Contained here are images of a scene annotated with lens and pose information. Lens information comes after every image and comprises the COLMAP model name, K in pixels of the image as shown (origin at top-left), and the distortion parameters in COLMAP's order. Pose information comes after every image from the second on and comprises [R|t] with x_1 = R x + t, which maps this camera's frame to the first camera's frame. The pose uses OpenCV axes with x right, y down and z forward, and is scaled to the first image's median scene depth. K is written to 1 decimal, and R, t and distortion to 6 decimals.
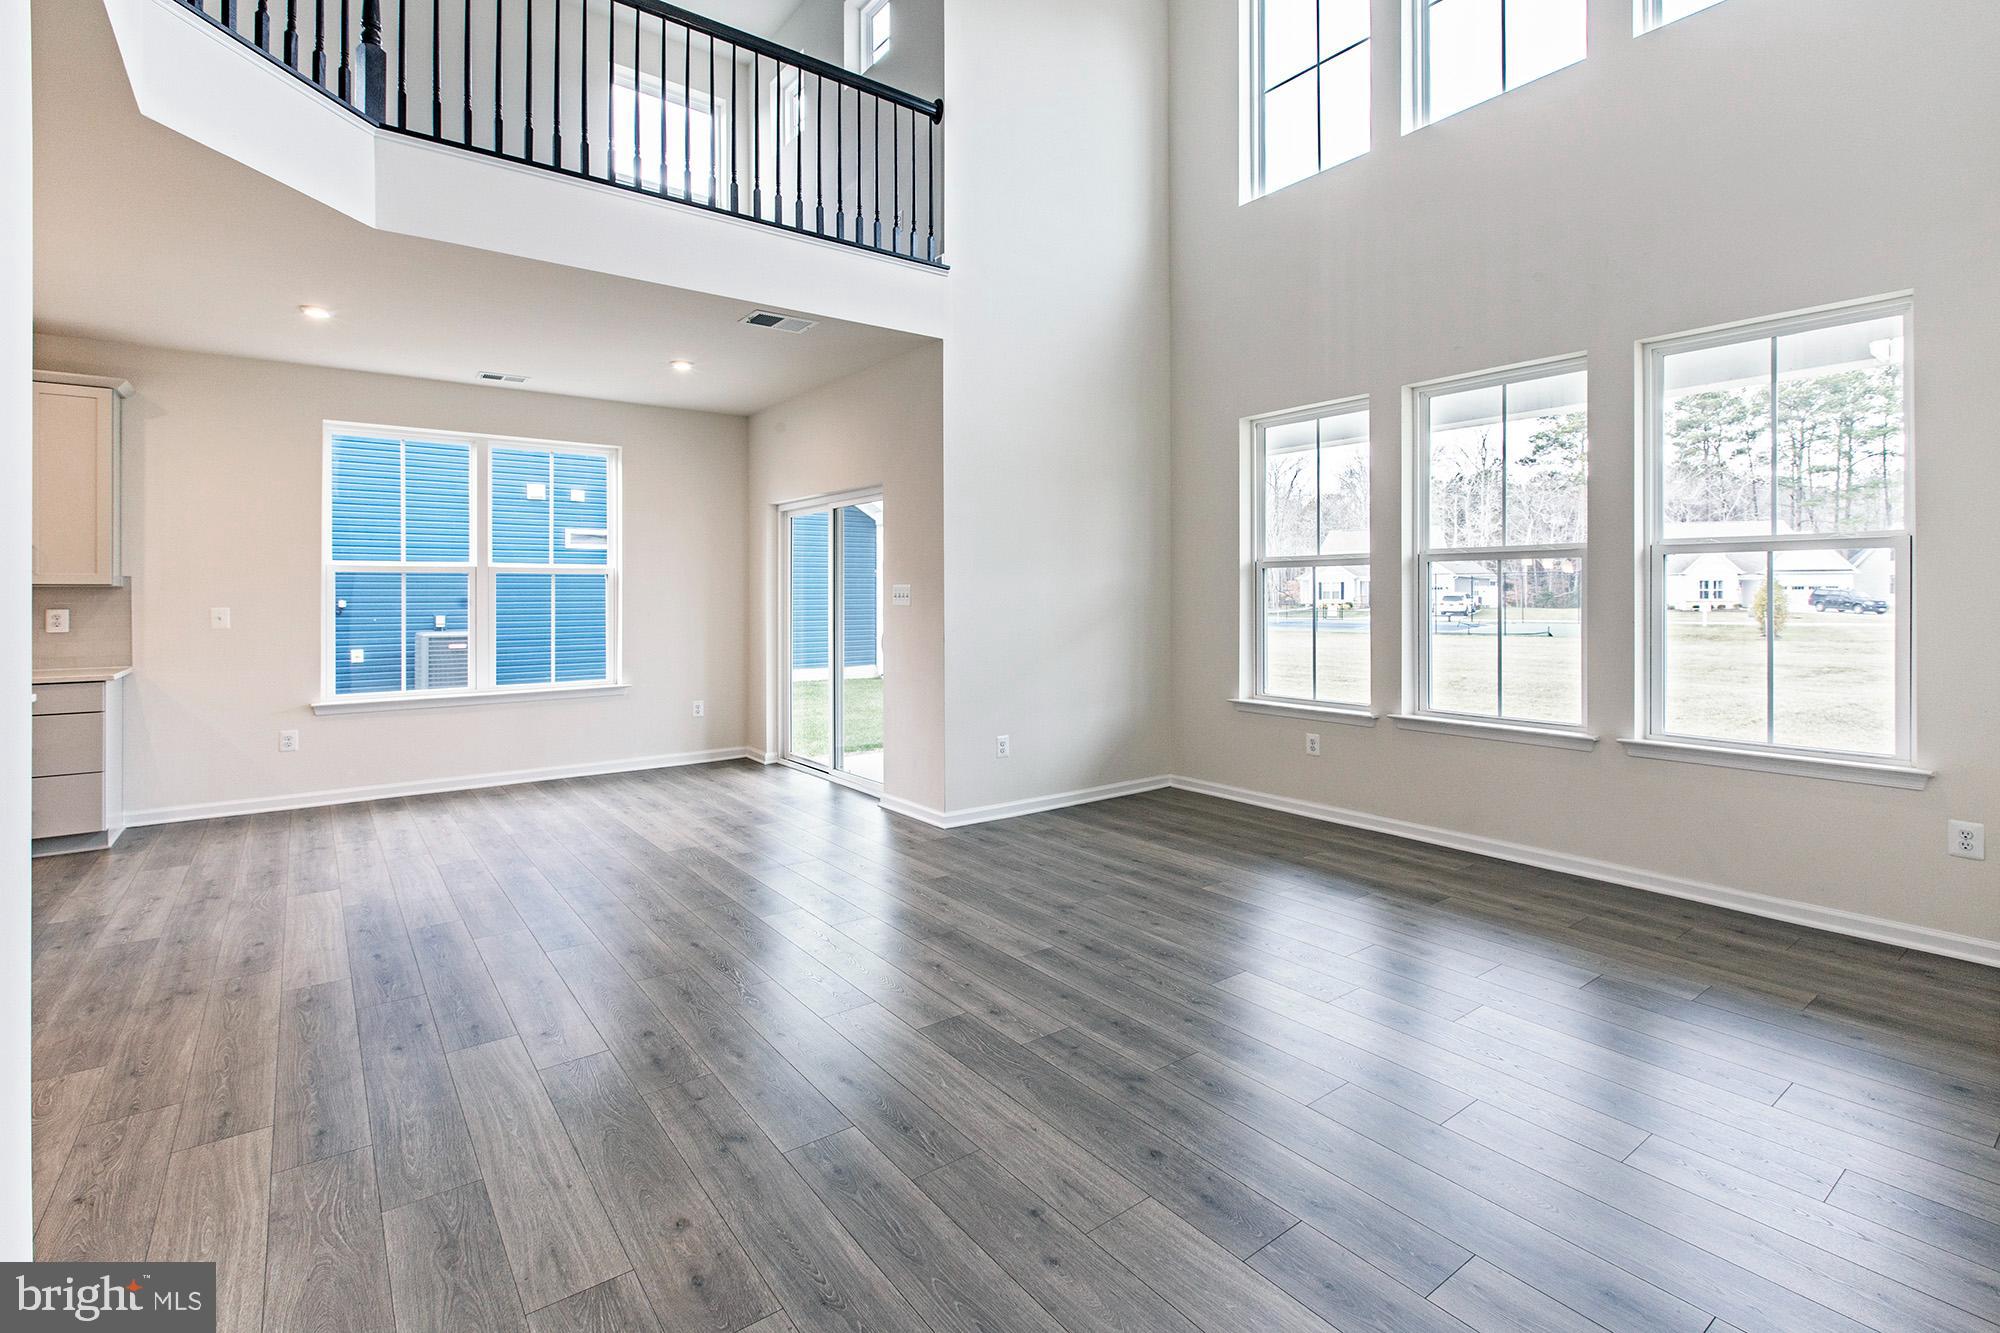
lens RADIAL K [[924.1, 0, 986.6], [0, 924.1, 598.4], [0, 0, 1]] dist [0.000243, -0.000003]
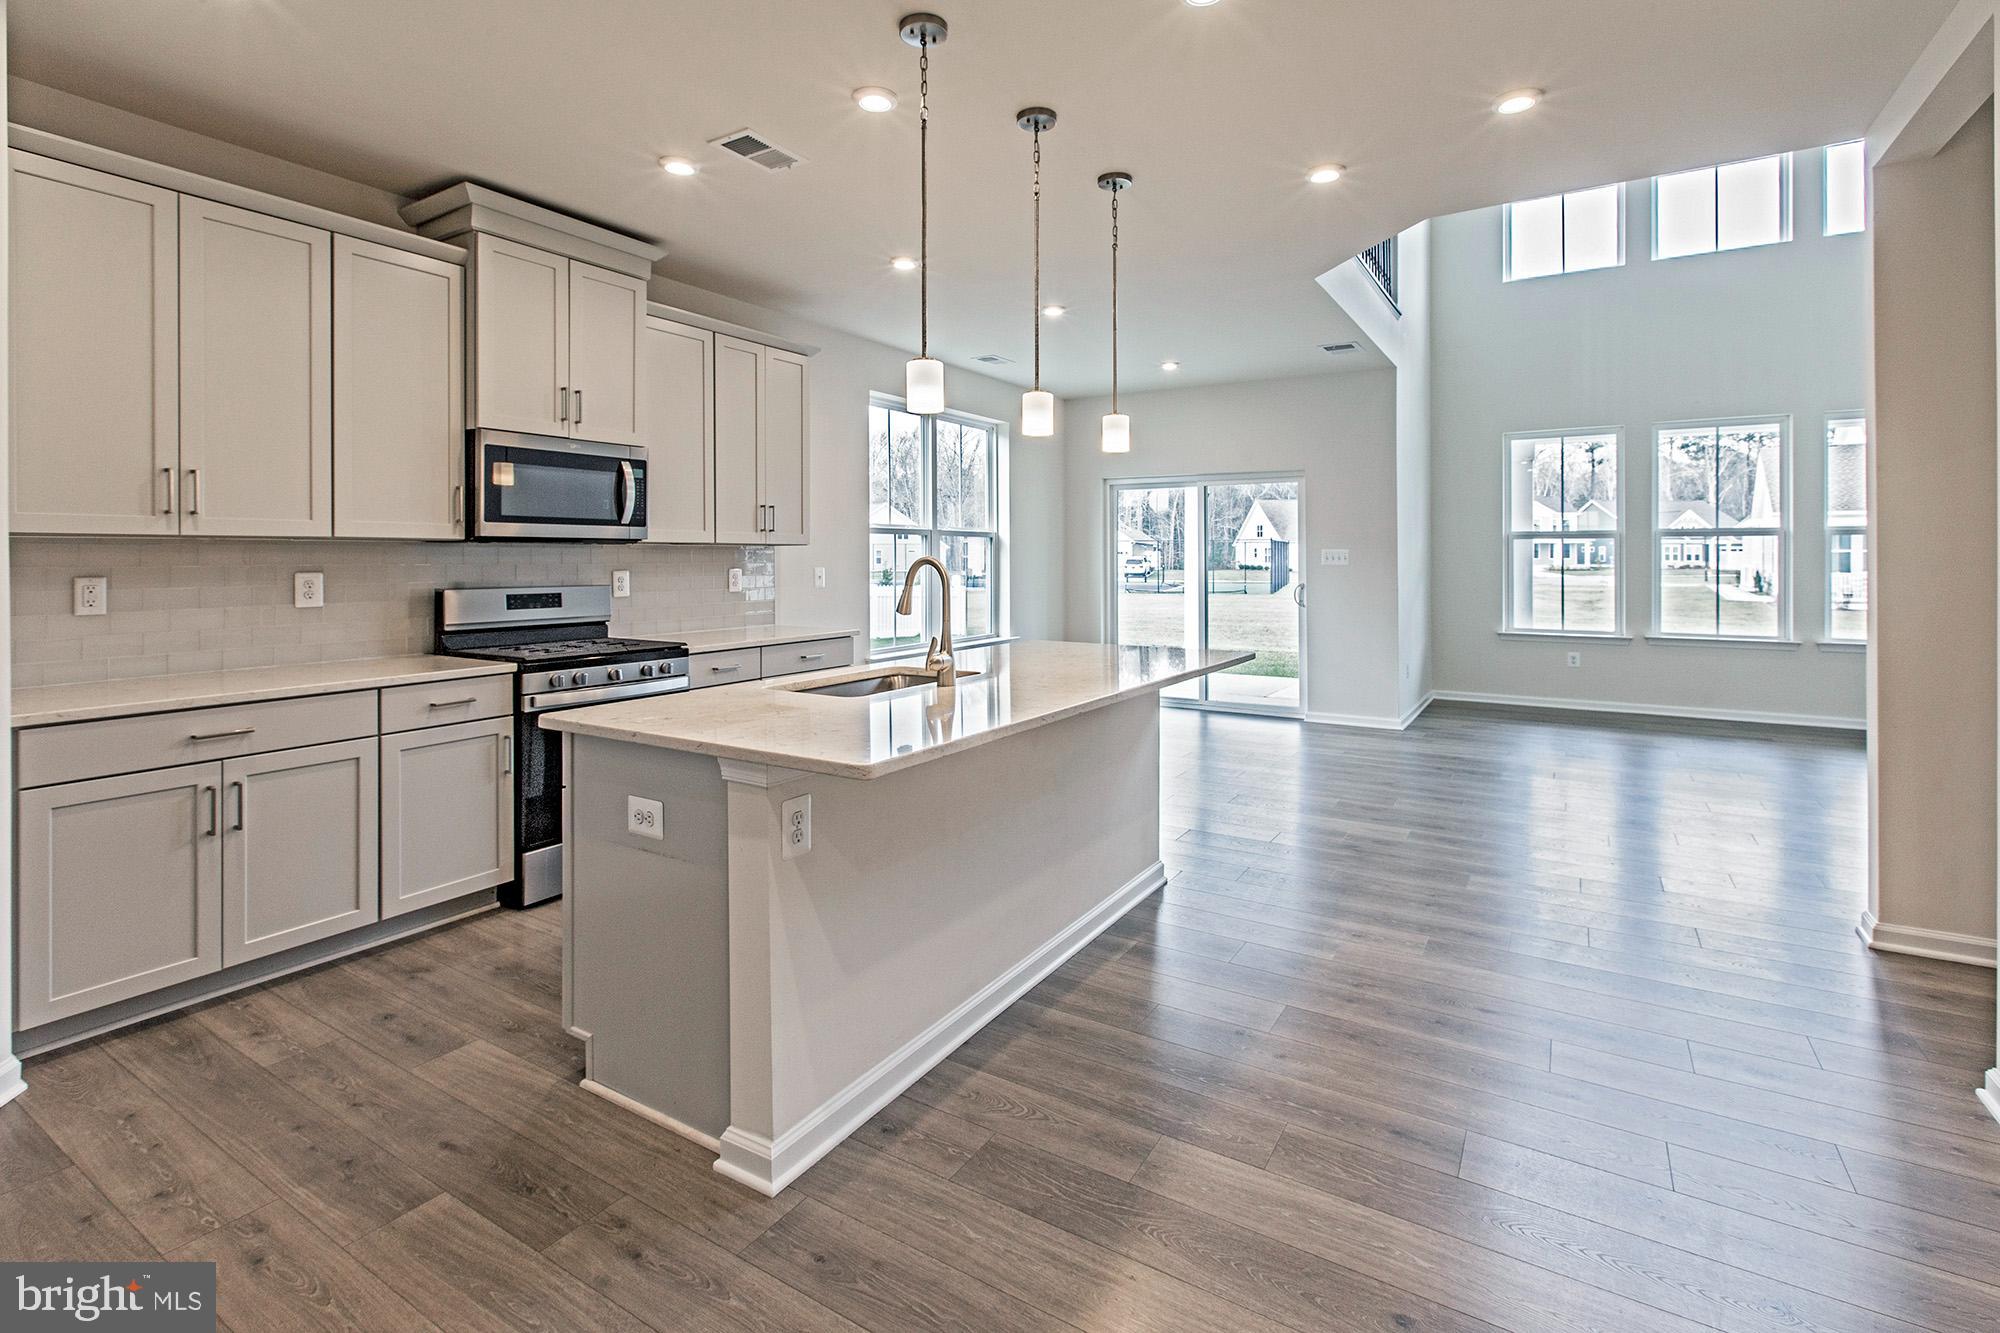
lens RADIAL K [[973.8, 0, 995.1], [0, 973.8, 556.4], [0, 0, 1]] dist [0.003371, 0.000316]
pose [[0.927199, 0.003231, 0.374555, -1.182611], [-0.001156, 0.999983, -0.005766, 0.004159], [-0.374567, 0.004914, 0.927187, -0.110286]]
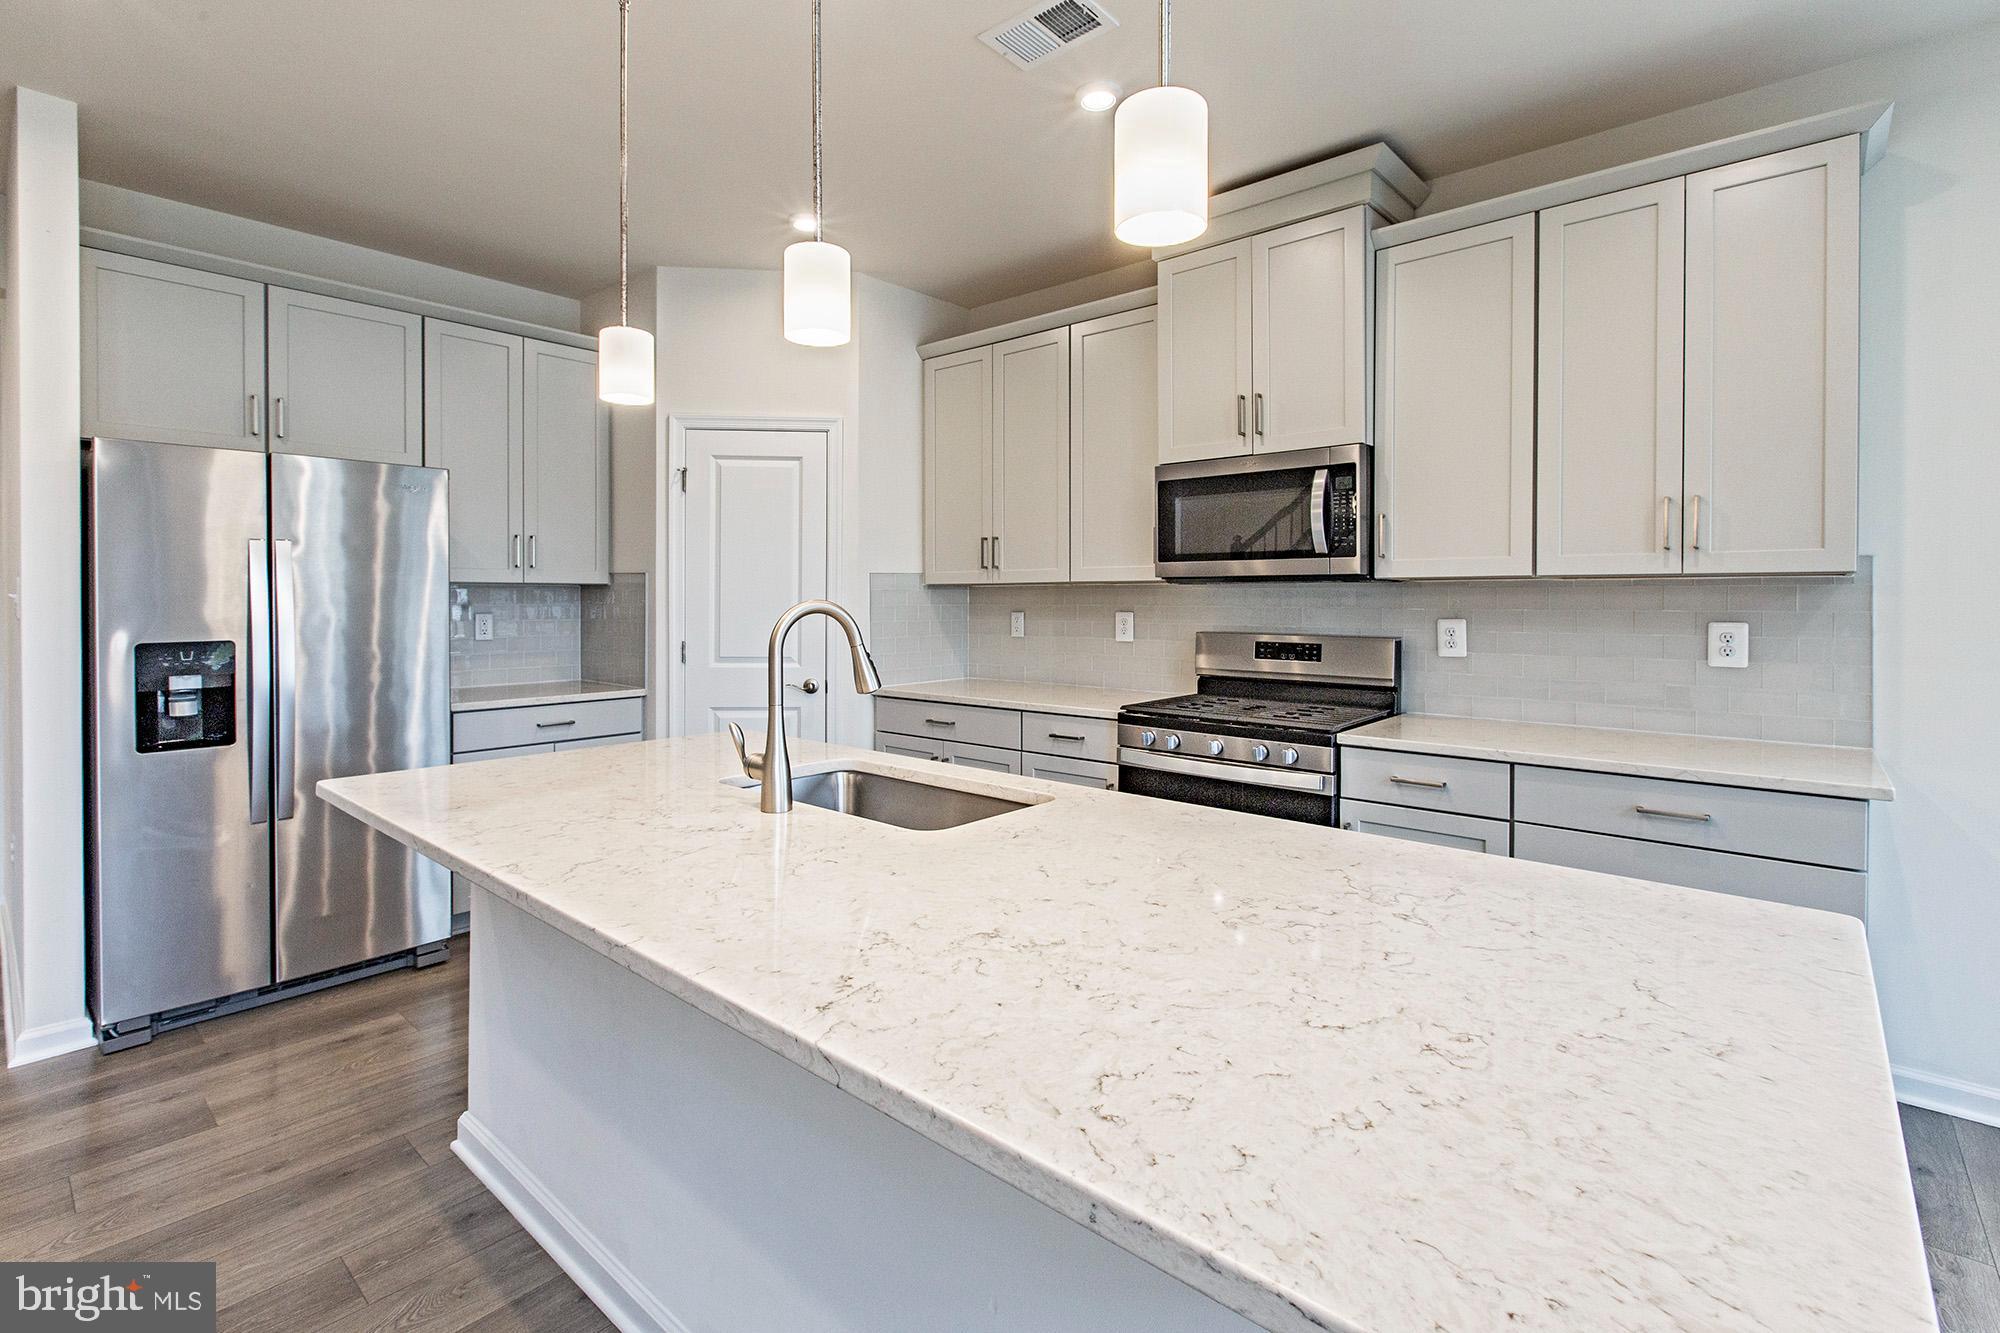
lens RADIAL K [[924.1, 0, 986.6], [0, 924.1, 598.4], [0, 0, 1]] dist [0.000243, -0.000003]
pose [[0.198892, 0.004989, -0.980009, -0.592762], [-0.004416, 0.999981, 0.004195, -0.002167], [0.980011, 0.003494, 0.198910, 0.499470]]
